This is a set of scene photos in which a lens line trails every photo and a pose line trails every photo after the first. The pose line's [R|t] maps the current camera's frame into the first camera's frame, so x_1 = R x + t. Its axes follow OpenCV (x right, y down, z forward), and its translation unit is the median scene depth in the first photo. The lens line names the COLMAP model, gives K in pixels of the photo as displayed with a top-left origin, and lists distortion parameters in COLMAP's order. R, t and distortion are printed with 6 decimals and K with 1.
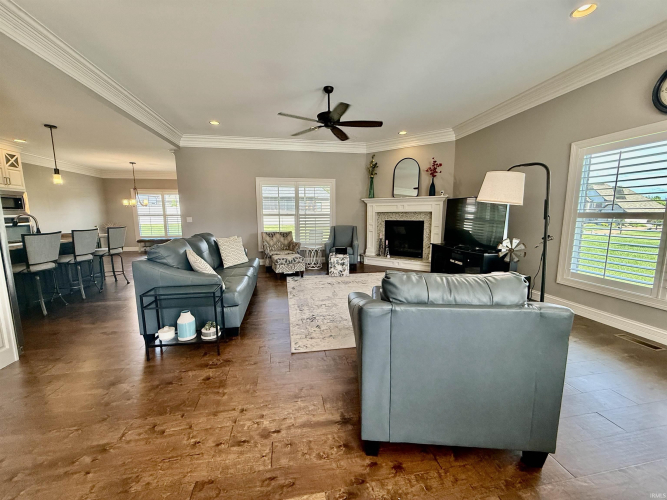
lens RADIAL K [[262.4, 0, 333.5], [0, 262.4, 250.0], [0, 0, 1]] dist [-0.001938, -0.000276]
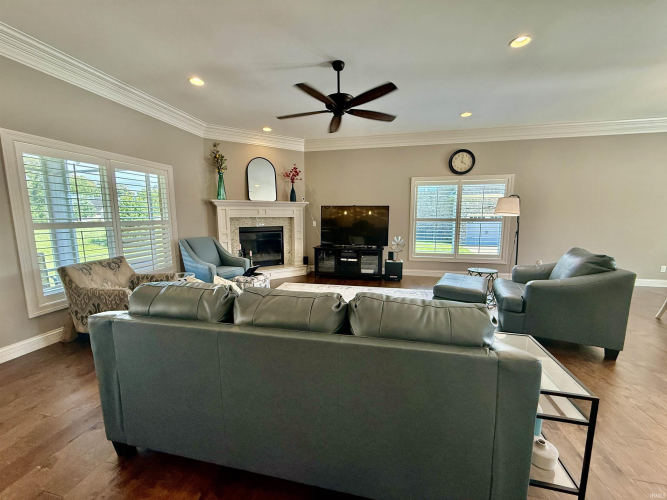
lens RADIAL K [[262.4, 0, 333.5], [0, 262.4, 250.0], [0, 0, 1]] dist [-0.001938, -0.000276]
pose [[0.394690, -0.116162, 0.911442, -0.507510], [0.128246, 0.989230, 0.070541, -0.072082], [-0.909820, 0.089047, 0.405337, 0.463066]]
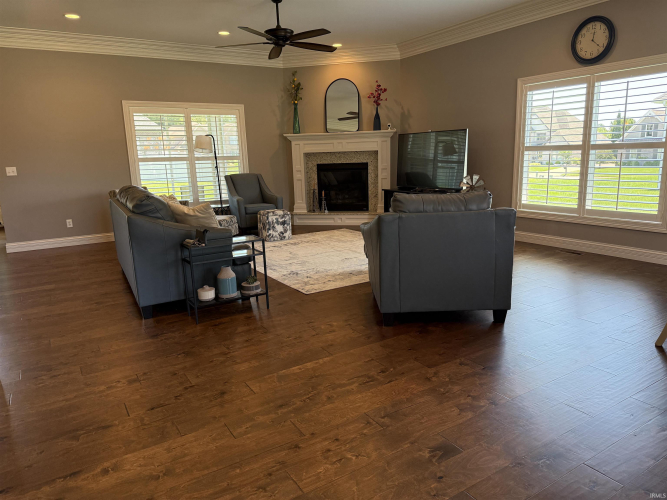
lens RADIAL K [[458.8, 0, 340.3], [0, 458.8, 258.8], [0, 0, 1]] dist [0.078610, -0.123021]
pose [[0.925482, -0.105102, 0.363917, -0.277191], [0.077480, 0.992948, 0.089729, 0.046955], [-0.370782, -0.054846, 0.927099, -0.276678]]
